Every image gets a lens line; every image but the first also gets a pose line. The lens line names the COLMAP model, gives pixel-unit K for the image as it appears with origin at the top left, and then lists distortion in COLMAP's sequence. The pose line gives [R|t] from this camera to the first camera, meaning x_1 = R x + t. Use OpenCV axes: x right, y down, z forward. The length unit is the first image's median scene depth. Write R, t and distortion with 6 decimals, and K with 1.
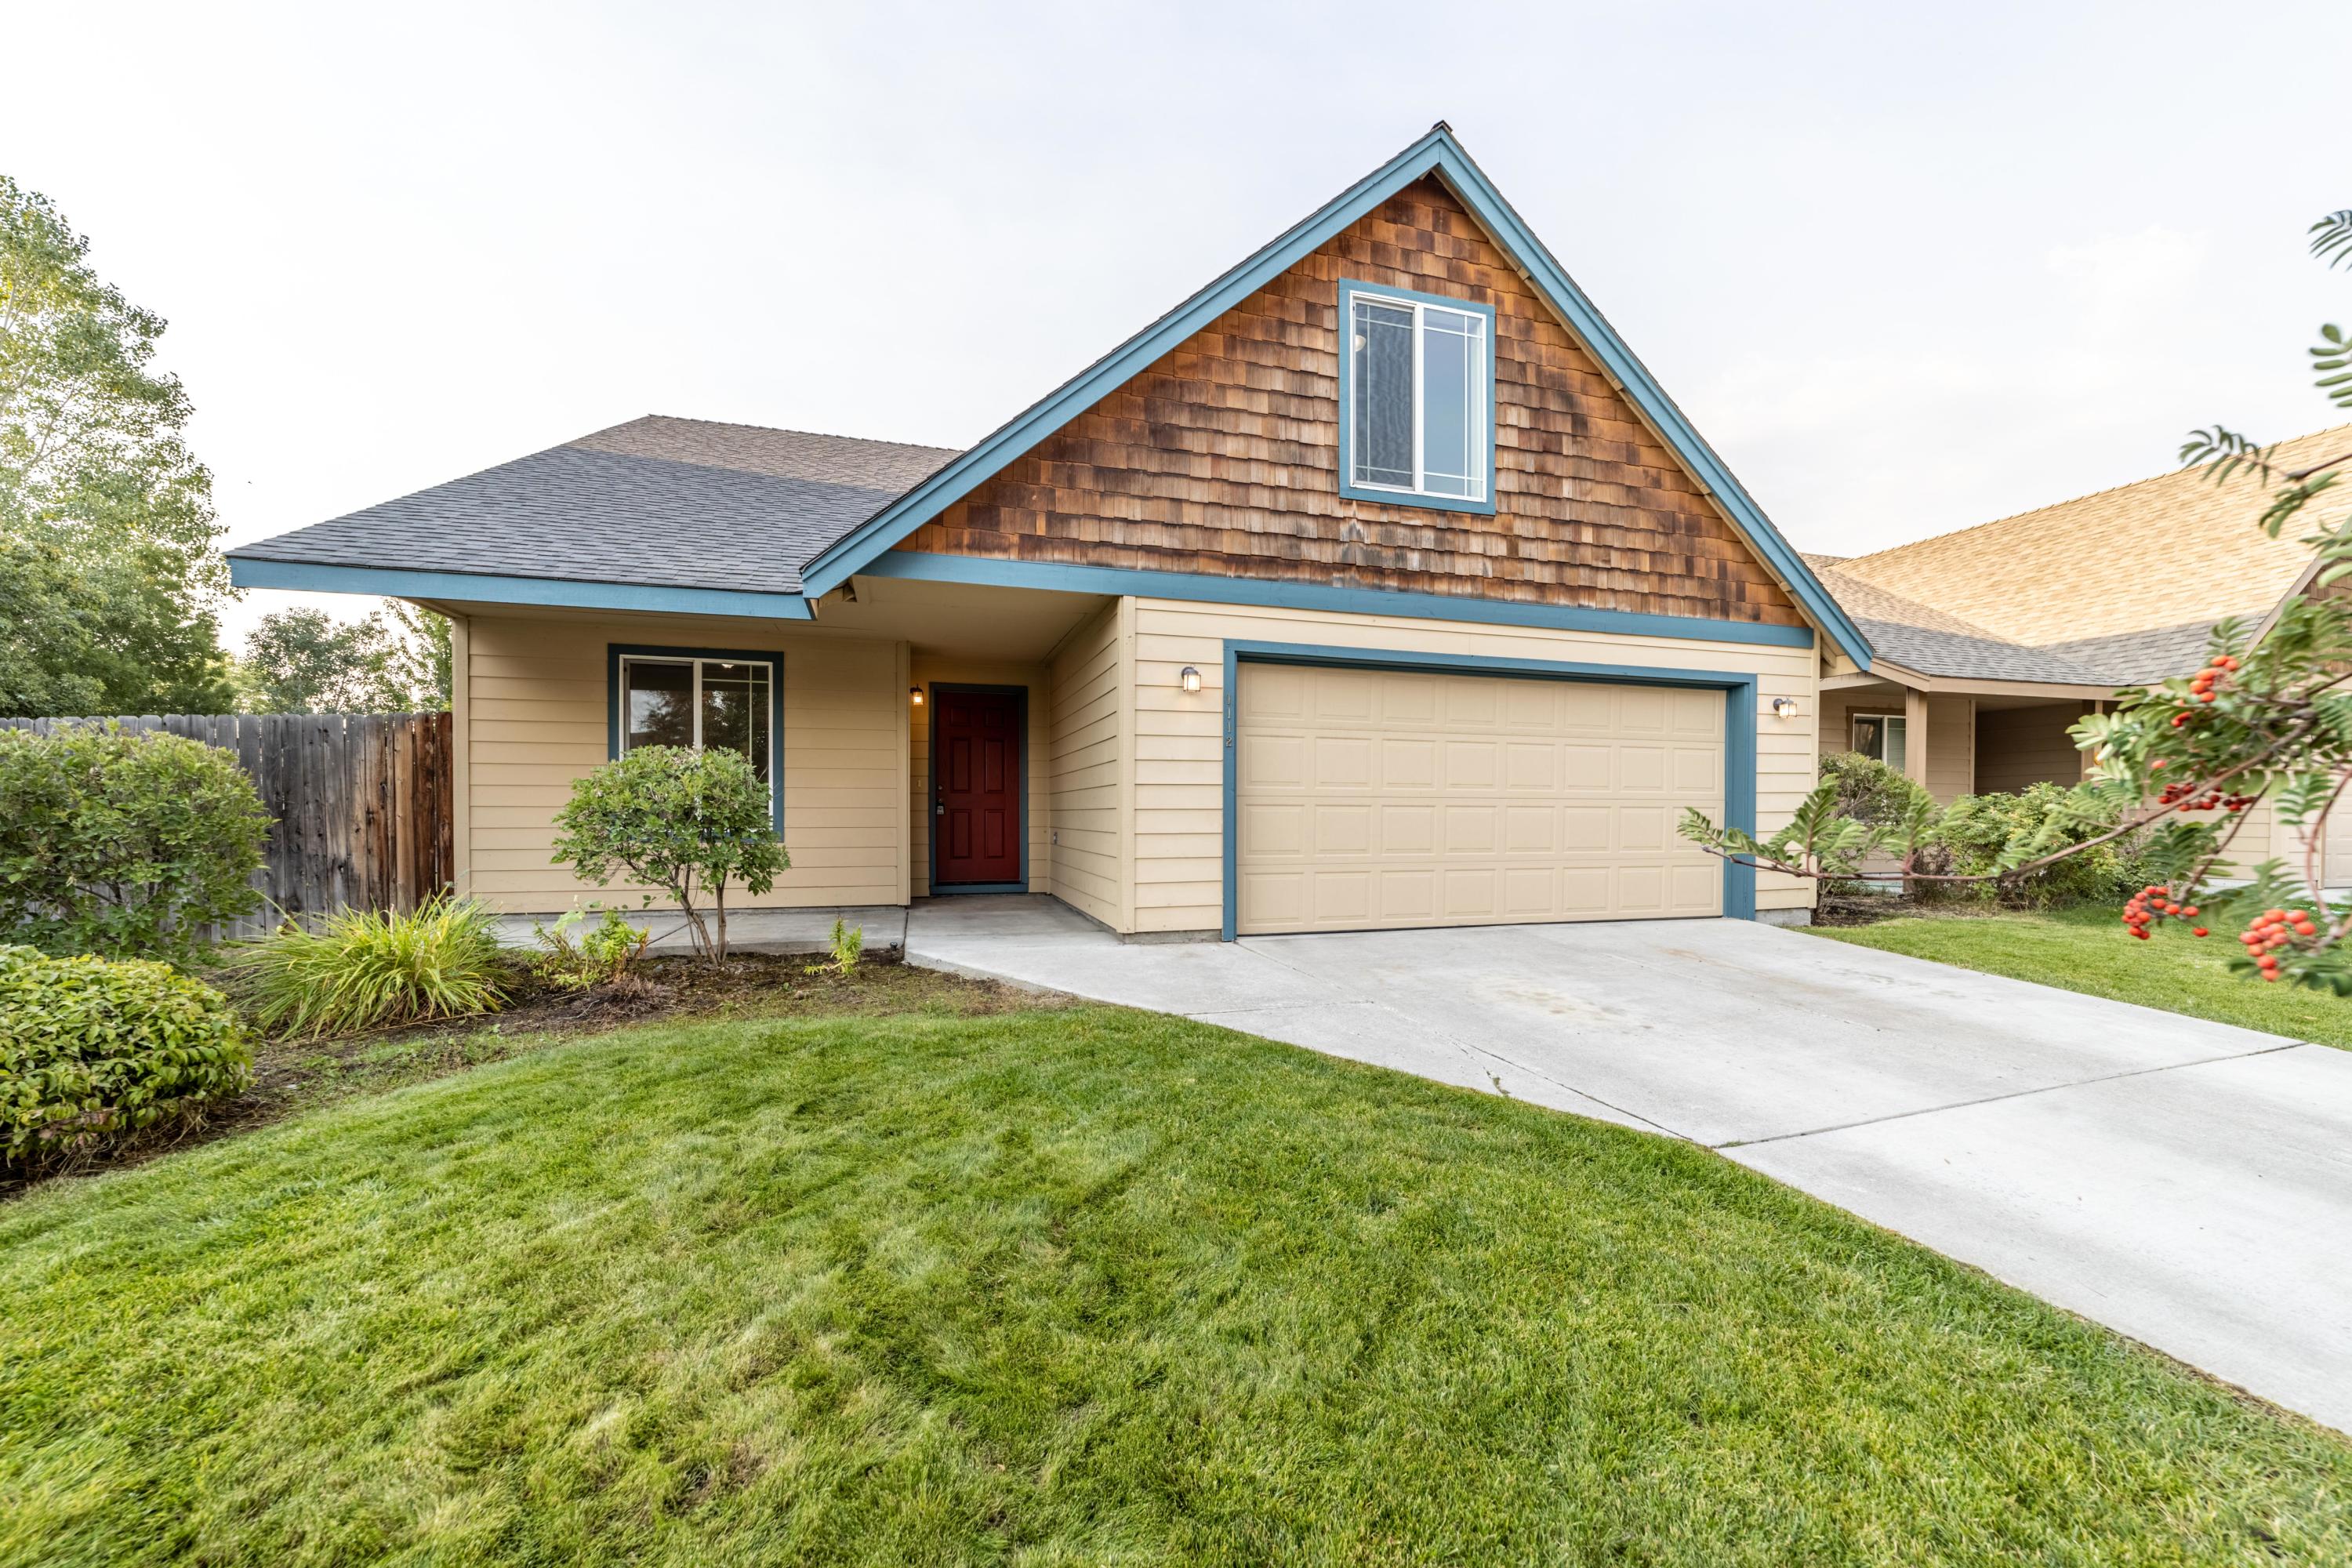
lens RADIAL K [[894.2, 0, 1179.0], [0, 894.2, 820.9], [0, 0, 1]] dist [0.007748, 0.001426]
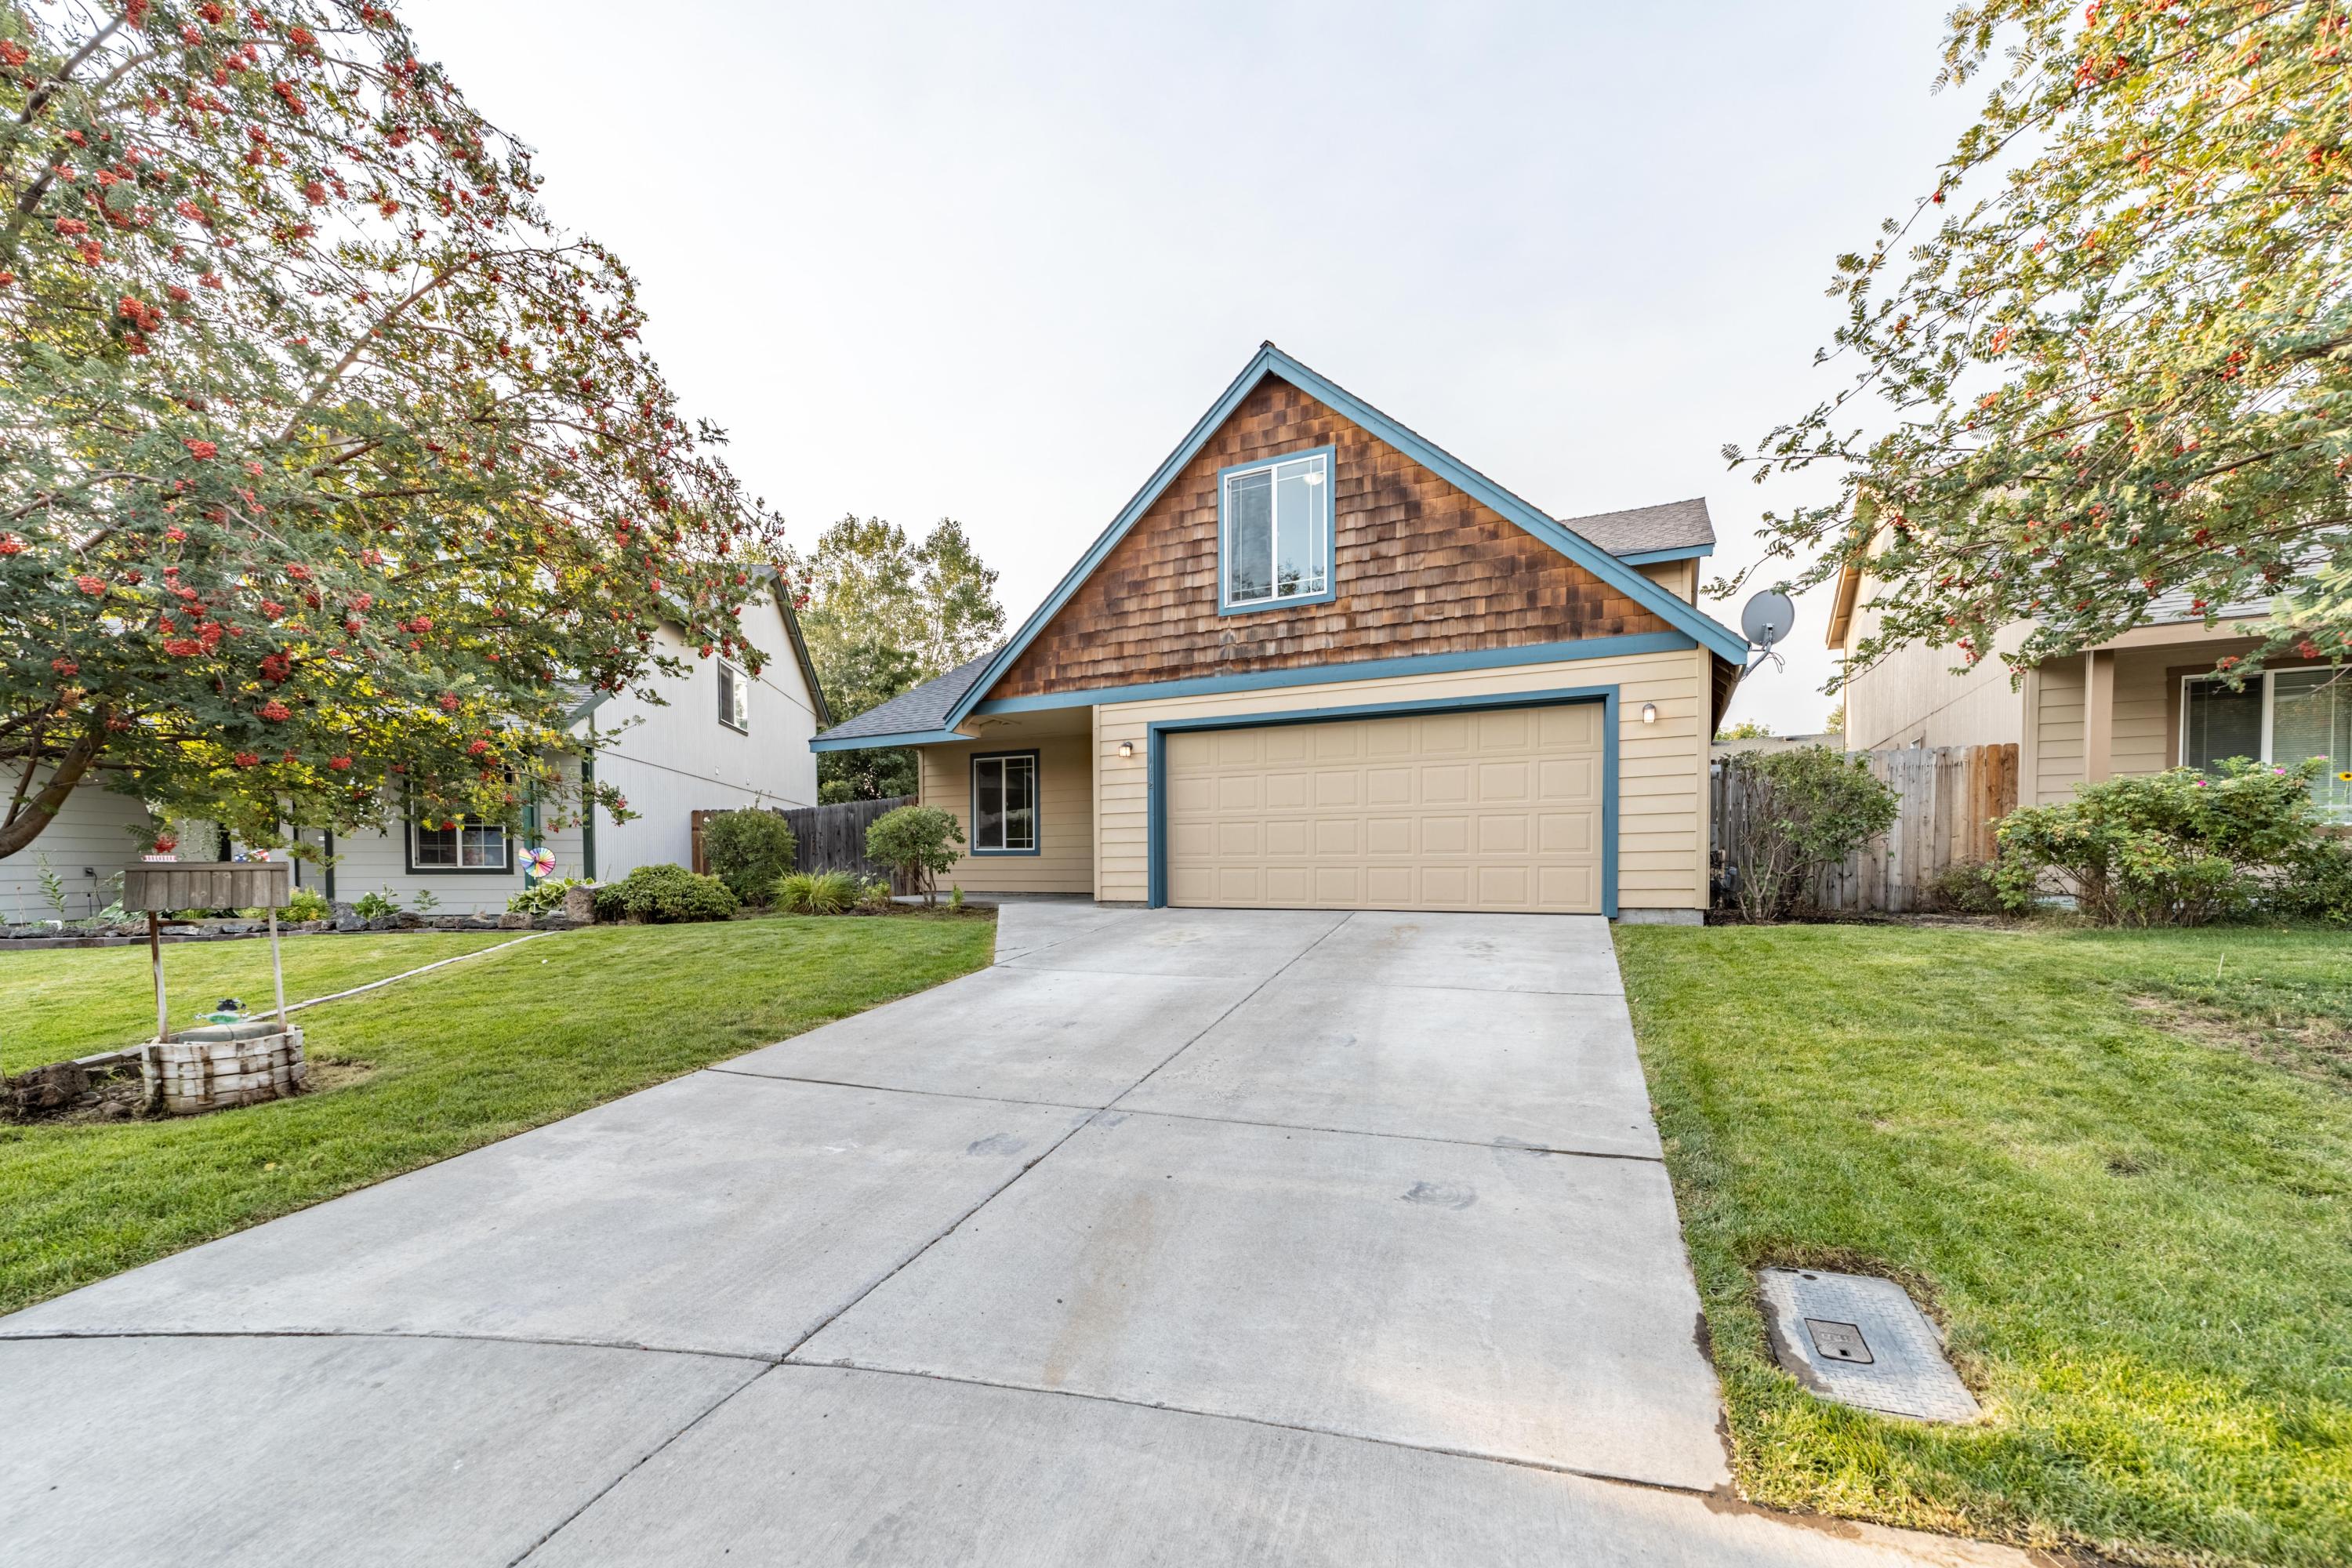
lens RADIAL K [[894.2, 0, 1176.4], [0, 894.2, 878.1], [0, 0, 1]] dist [0.007748, 0.001426]
pose [[0.737624, 0.004691, -0.675196, 1.112868], [0.006543, 0.999879, 0.014095, 0.053295], [0.675180, -0.014814, 0.737504, -0.154881]]
